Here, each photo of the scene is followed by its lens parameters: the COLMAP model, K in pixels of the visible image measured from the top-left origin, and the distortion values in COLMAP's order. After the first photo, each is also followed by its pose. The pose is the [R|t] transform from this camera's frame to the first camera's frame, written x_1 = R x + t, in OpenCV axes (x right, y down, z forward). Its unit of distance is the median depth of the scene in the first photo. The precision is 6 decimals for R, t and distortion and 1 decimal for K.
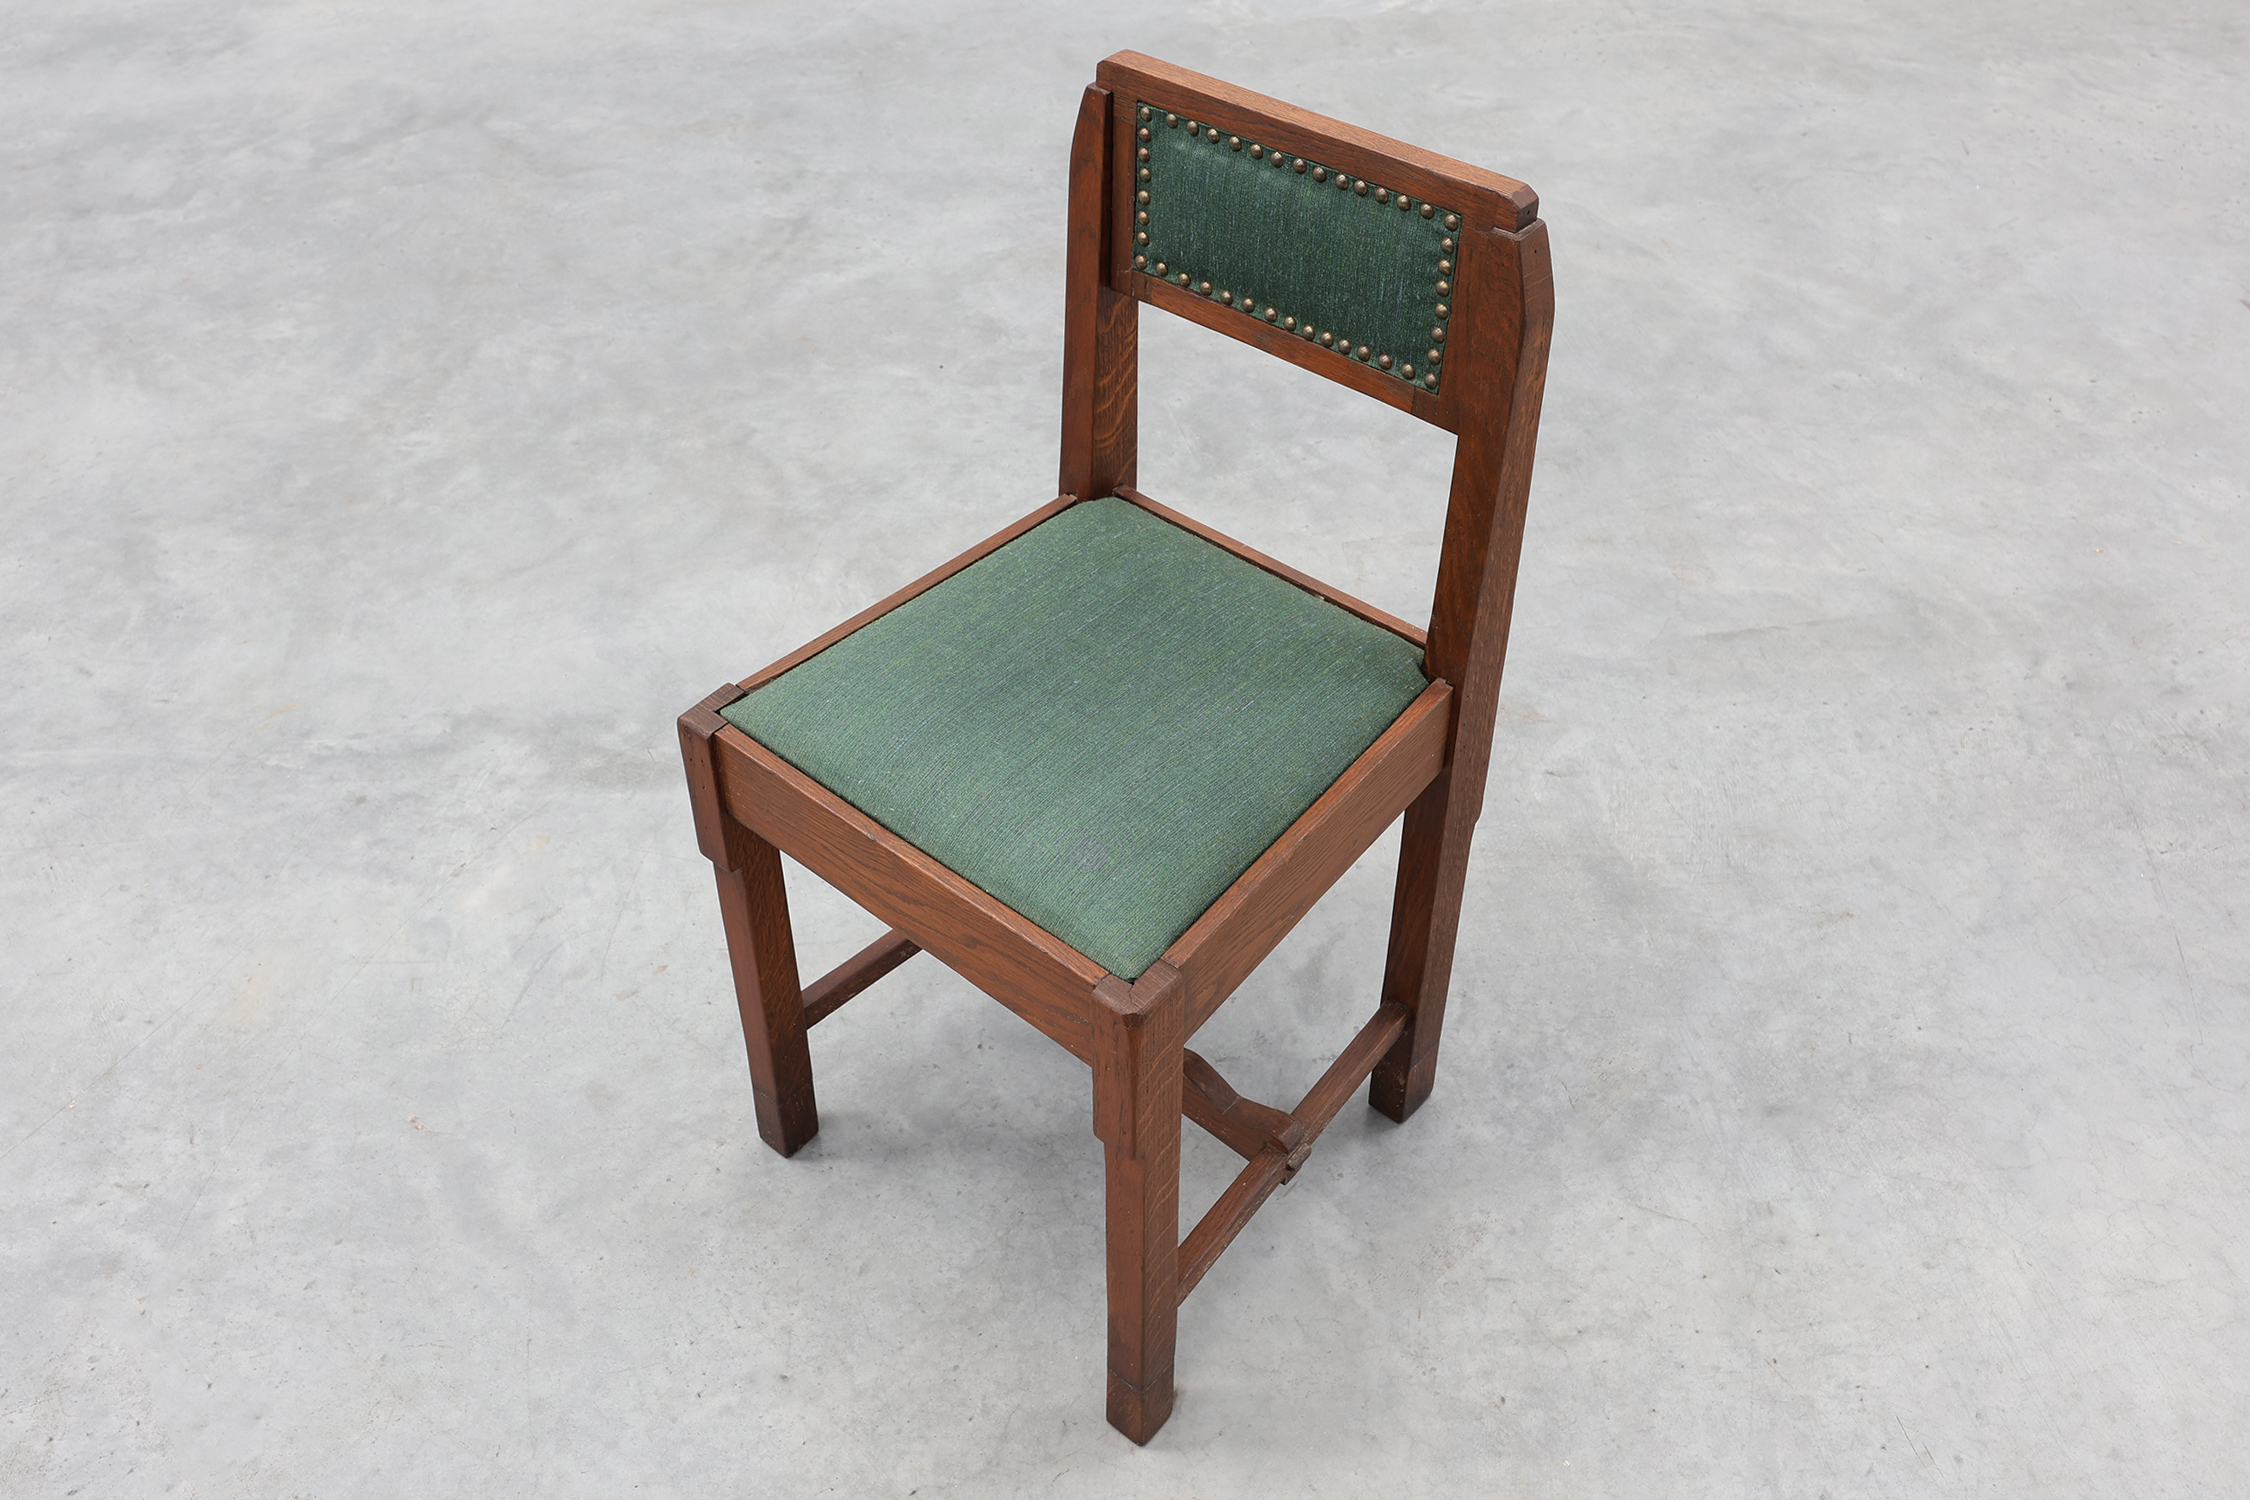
lens RADIAL K [[1989.4, 0, 1124.3], [0, 1989.4, 711.5], [0, 0, 1]] dist [0.001916, -0.005689]
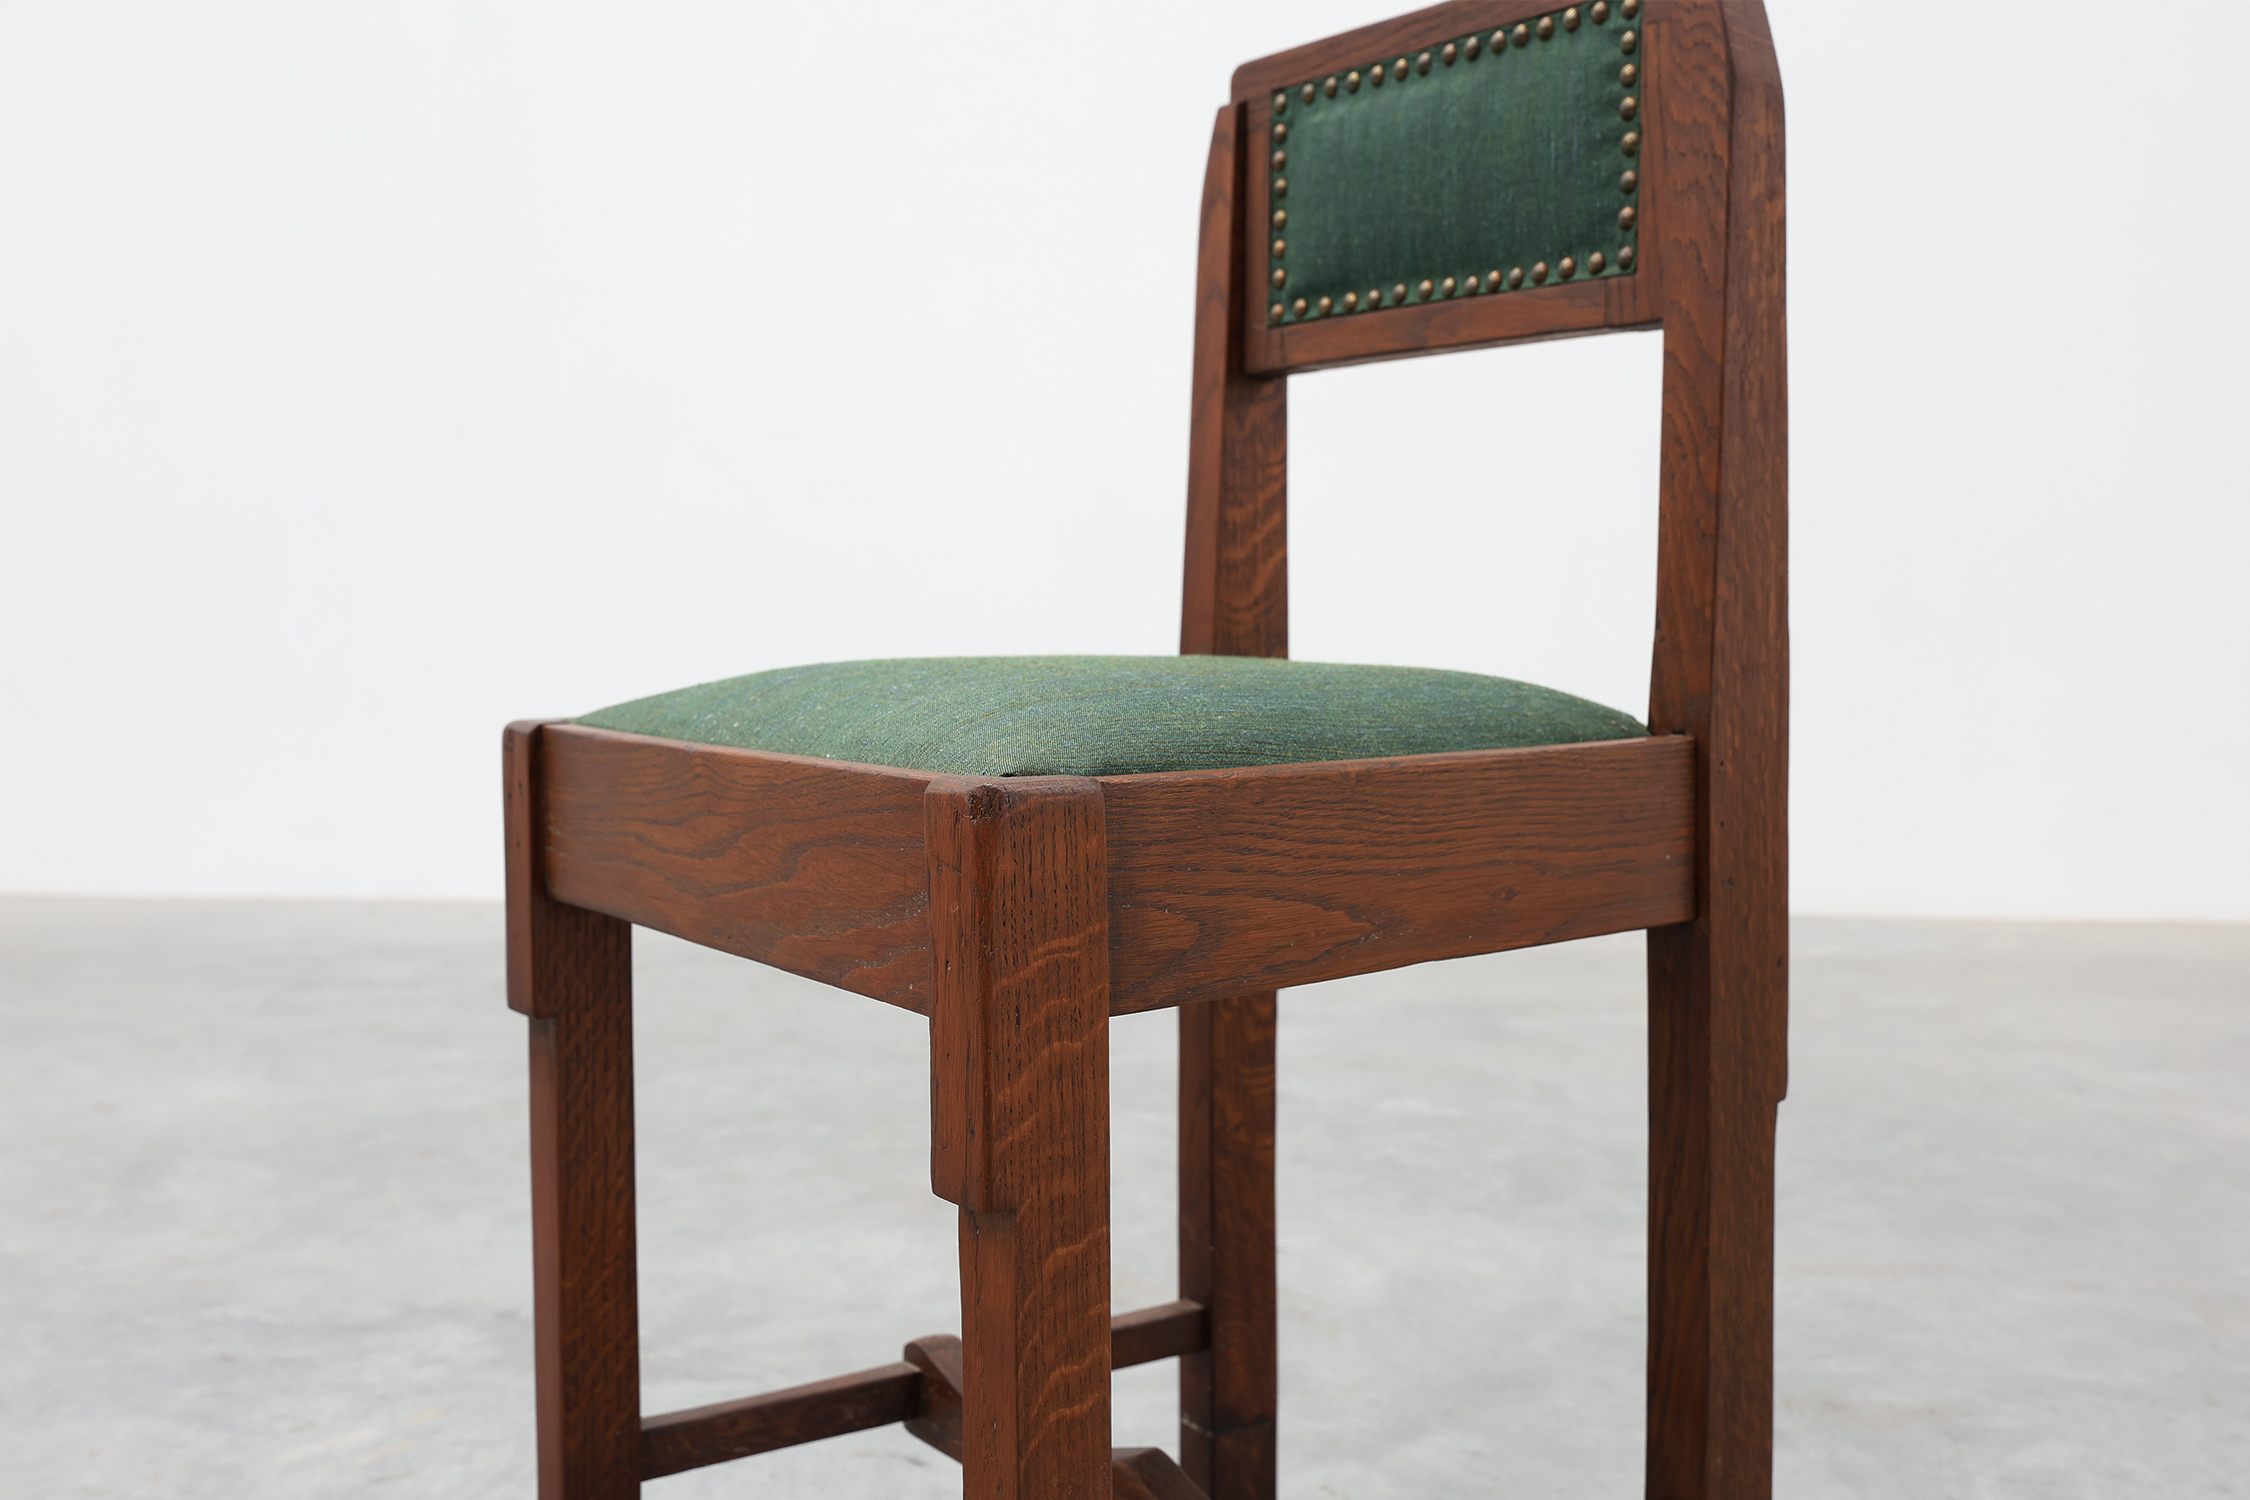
lens RADIAL K [[2159.4, 0, 1262.0], [0, 2159.4, 711.7], [0, 0, 1]] dist [0.005812, -0.003083]
pose [[0.985291, 0.006659, -0.170758, 0.141619], [-0.108202, 0.797730, -0.593228, 0.378467], [0.132268, 0.602978, 0.786716, 0.429930]]
